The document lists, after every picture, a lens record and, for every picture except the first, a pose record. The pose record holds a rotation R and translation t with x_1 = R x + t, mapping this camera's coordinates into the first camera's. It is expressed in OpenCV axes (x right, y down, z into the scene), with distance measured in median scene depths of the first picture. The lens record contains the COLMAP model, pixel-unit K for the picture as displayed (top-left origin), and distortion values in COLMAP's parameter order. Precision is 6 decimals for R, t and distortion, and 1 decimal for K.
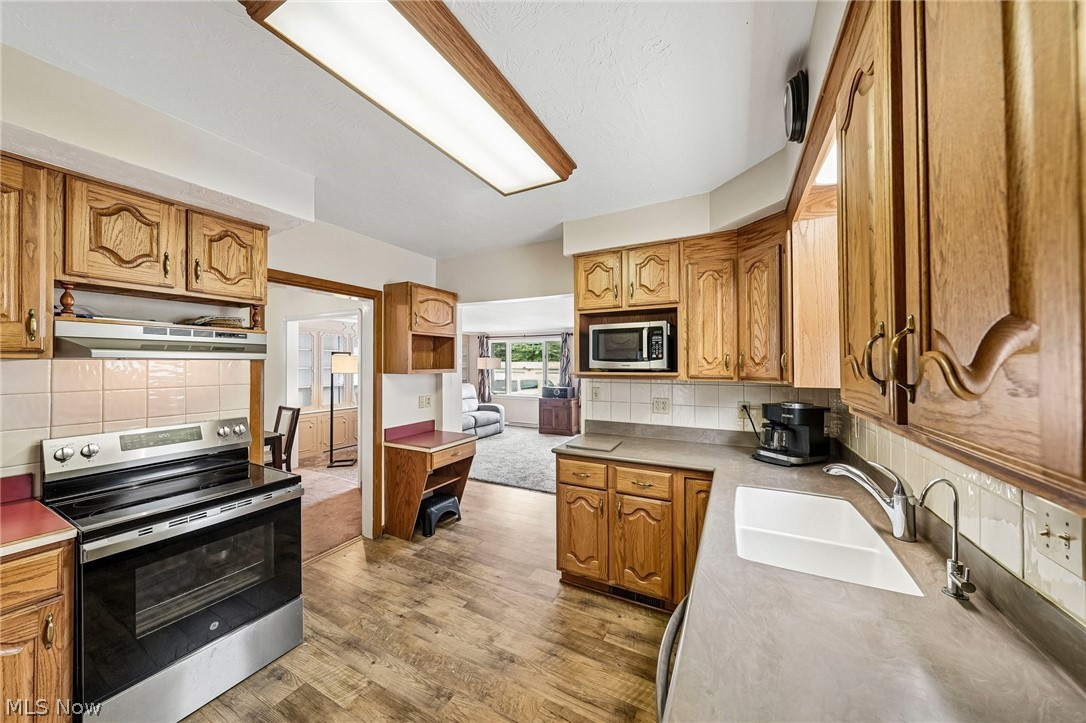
lens RADIAL K [[371.4, 0, 541.7], [0, 371.4, 361.2], [0, 0, 1]] dist [-0.002234, -0.000049]
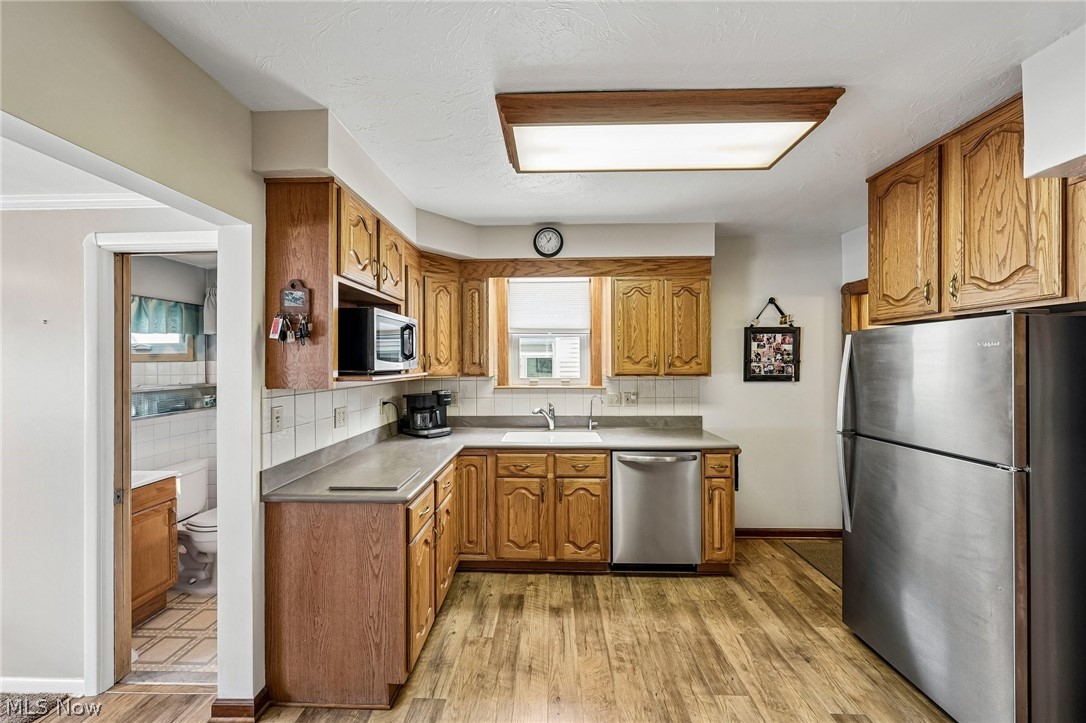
lens RADIAL K [[371.4, 0, 541.8], [0, 371.4, 360.0], [0, 0, 1]] dist [-0.002234, -0.000049]
pose [[-0.443916, 0.006036, 0.896048, -0.837044], [-0.000729, 0.999975, -0.007098, 0.007169], [-0.896068, -0.003804, -0.443901, 1.394943]]
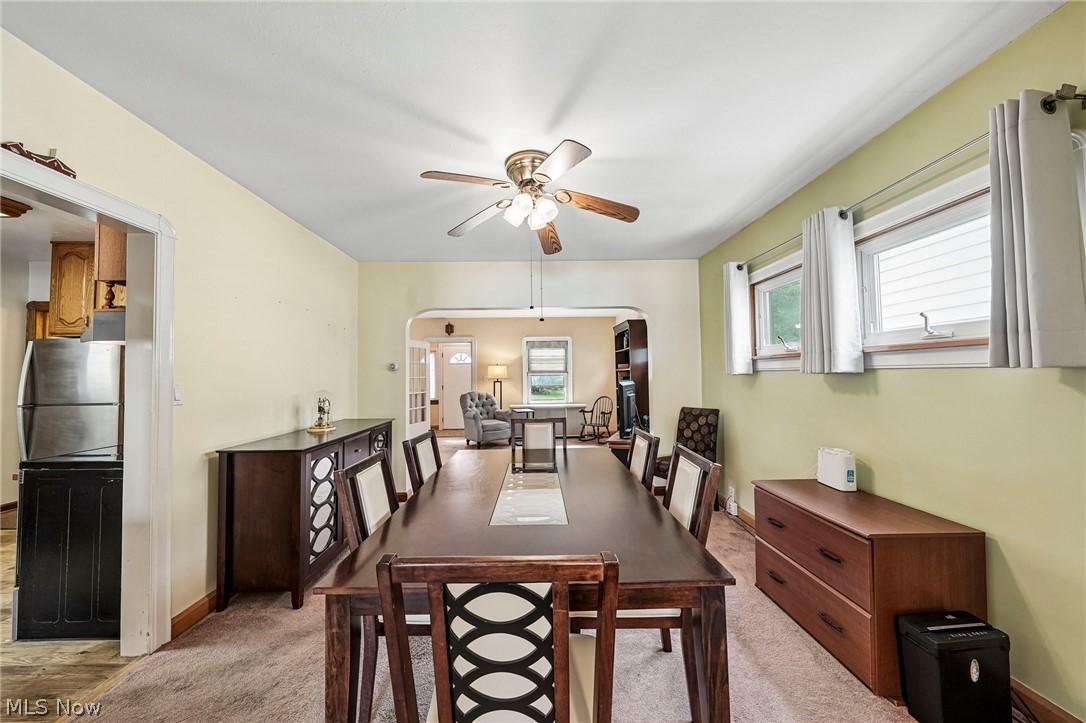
lens RADIAL K [[375.8, 0, 543.7], [0, 375.8, 358.4], [0, 0, 1]] dist [-0.001686, -0.000065]
pose [[-0.871604, -0.005673, -0.490178, -1.375128], [0.014227, 0.999219, -0.036861, 0.086700], [0.490004, -0.039101, -0.870843, 2.543967]]
